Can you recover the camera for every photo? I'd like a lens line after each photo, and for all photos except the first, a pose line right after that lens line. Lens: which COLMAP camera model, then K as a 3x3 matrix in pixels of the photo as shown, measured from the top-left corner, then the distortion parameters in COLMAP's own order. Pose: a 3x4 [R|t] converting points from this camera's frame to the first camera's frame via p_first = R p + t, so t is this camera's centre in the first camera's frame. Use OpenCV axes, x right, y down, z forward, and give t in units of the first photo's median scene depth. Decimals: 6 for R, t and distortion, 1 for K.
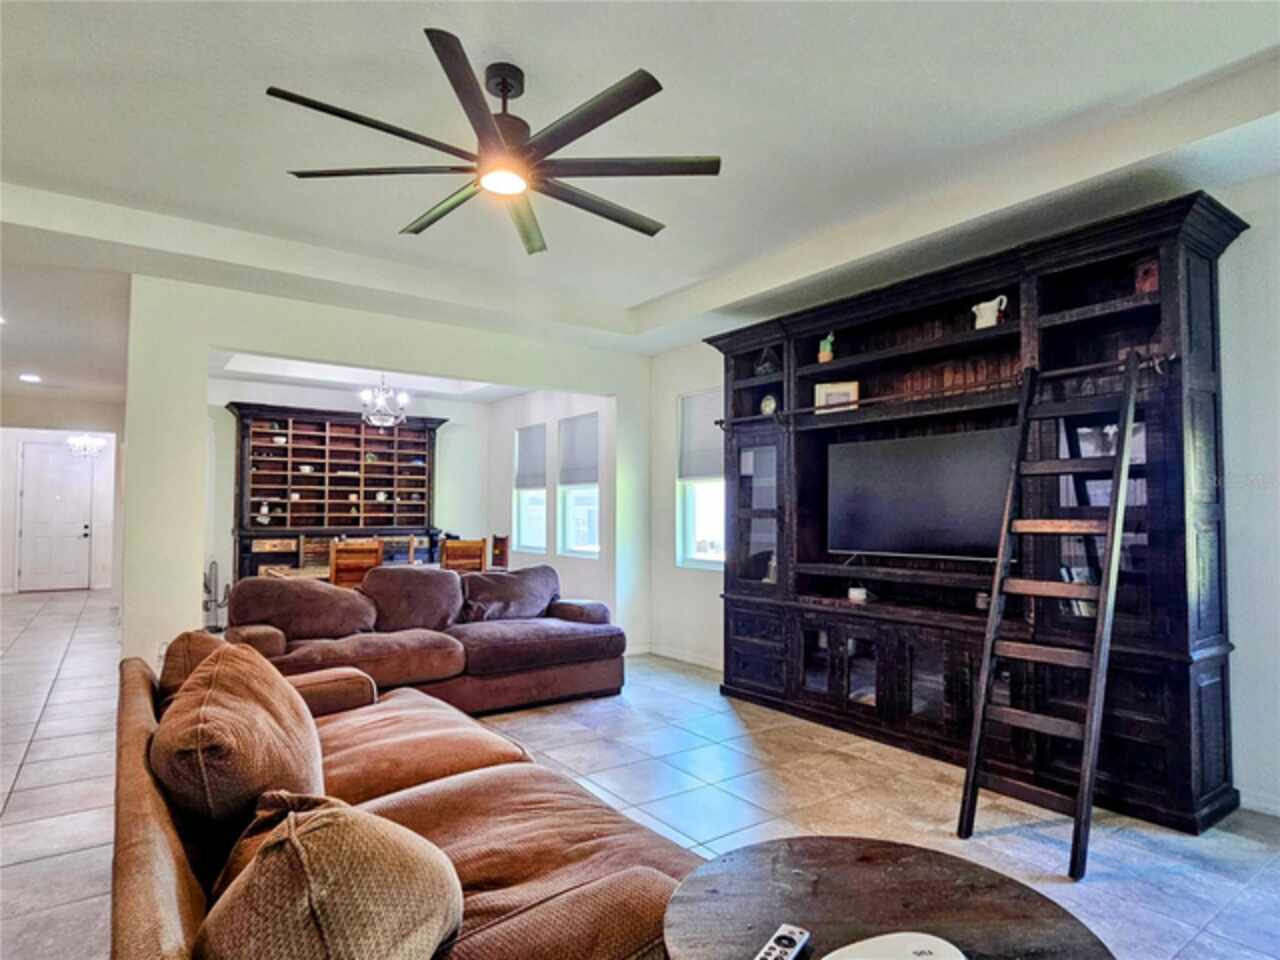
lens RADIAL K [[719.8, 0, 637.7], [0, 719.8, 488.7], [0, 0, 1]] dist [-0.003362, -0.000676]
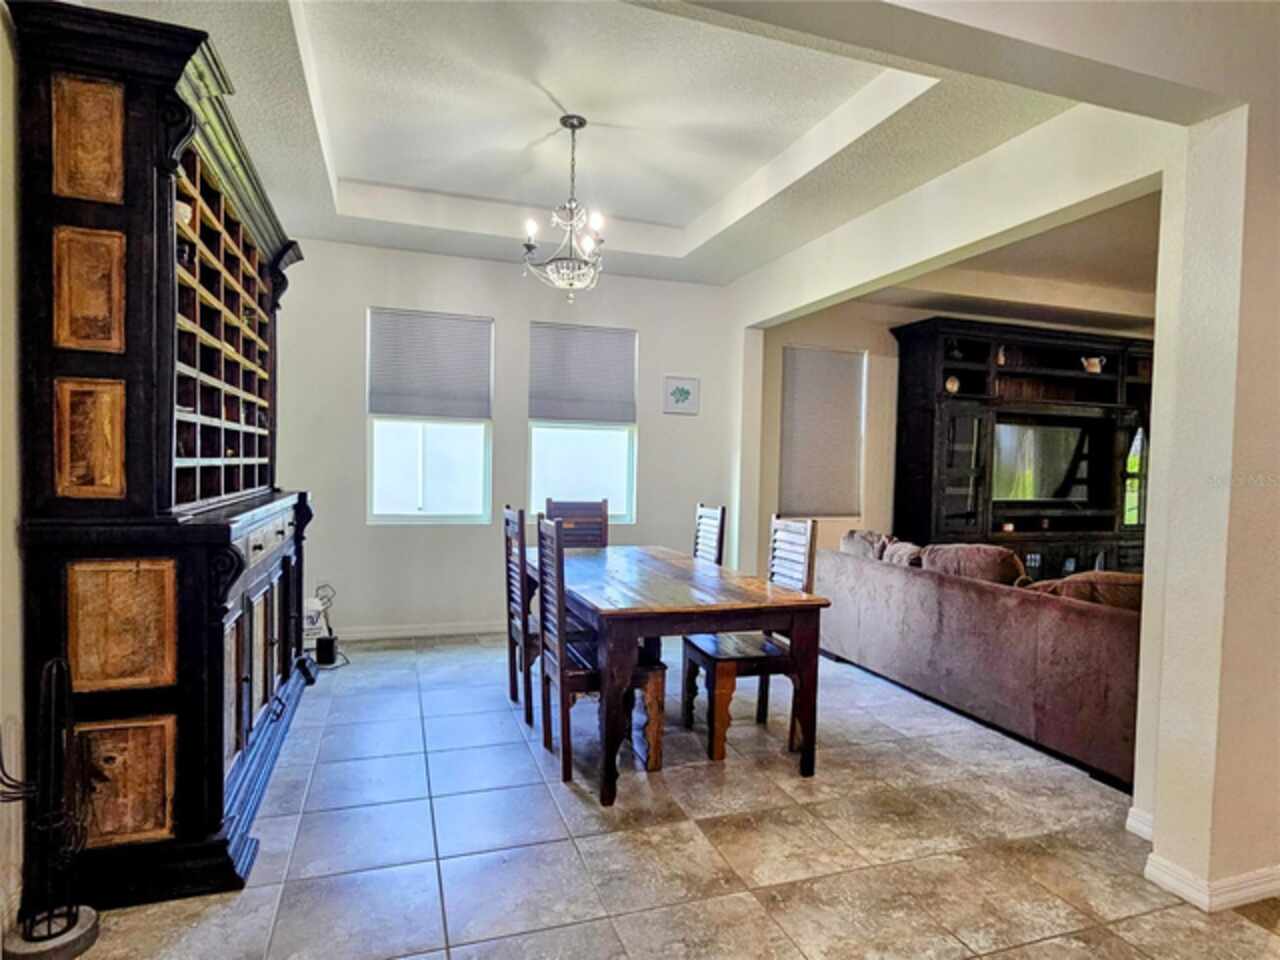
lens RADIAL K [[719.8, 0, 637.7], [0, 719.8, 488.7], [0, 0, 1]] dist [-0.003362, -0.000676]
pose [[0.289557, -0.030674, 0.956669, -1.281455], [-0.056558, 0.997192, 0.049092, 0.036054], [-0.955488, -0.068322, 0.287009, 1.259837]]
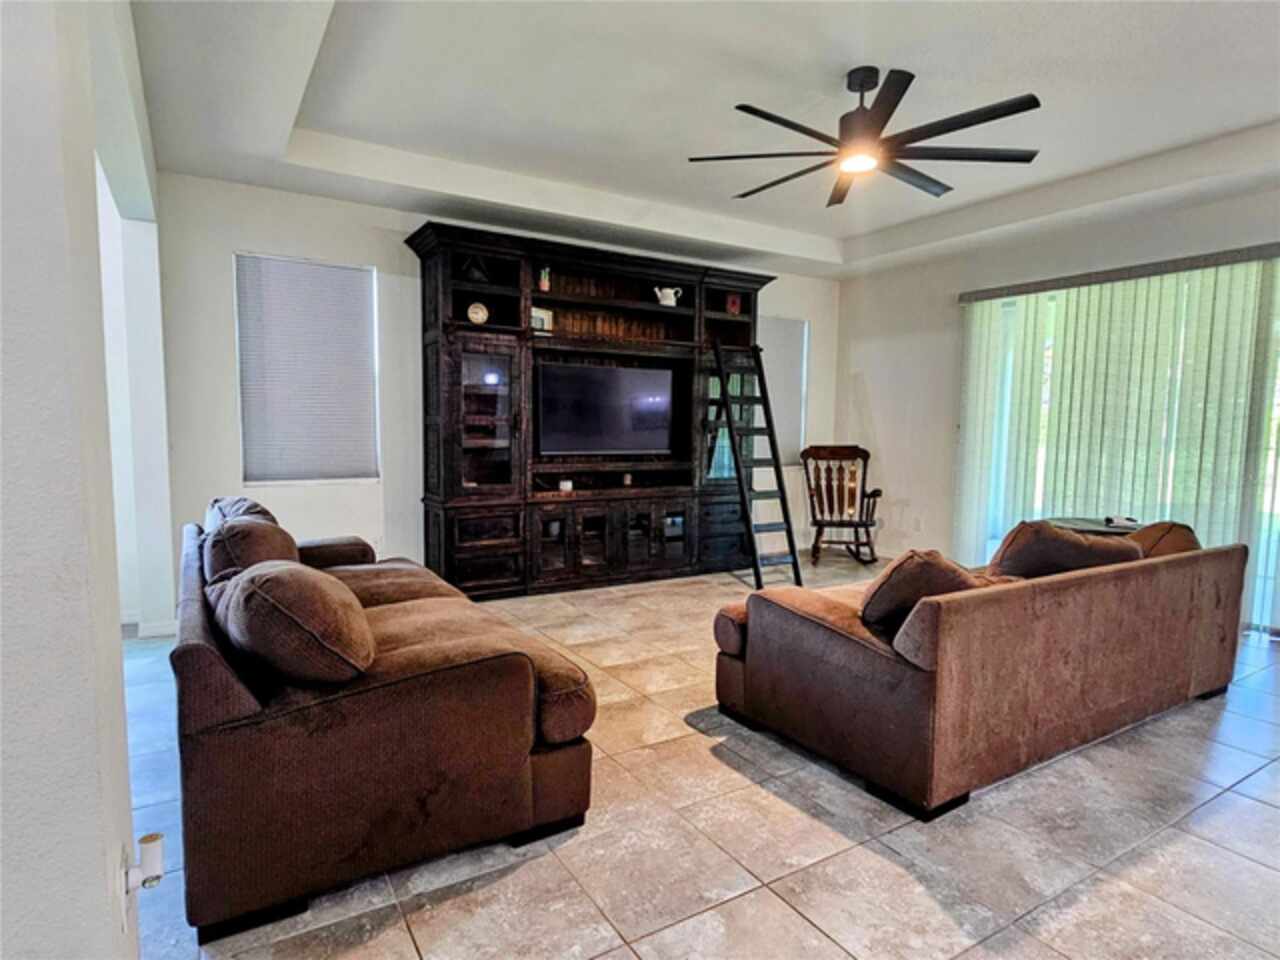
lens RADIAL K [[711.3, 0, 640.0], [0, 711.3, 480.0], [0, 0, 1]] dist [0.034111, -0.000150]
pose [[0.080658, -0.083584, 0.993231, -0.891386], [-0.052580, 0.994734, 0.087980, 0.018887], [-0.995354, -0.059321, 0.075838, 0.744355]]
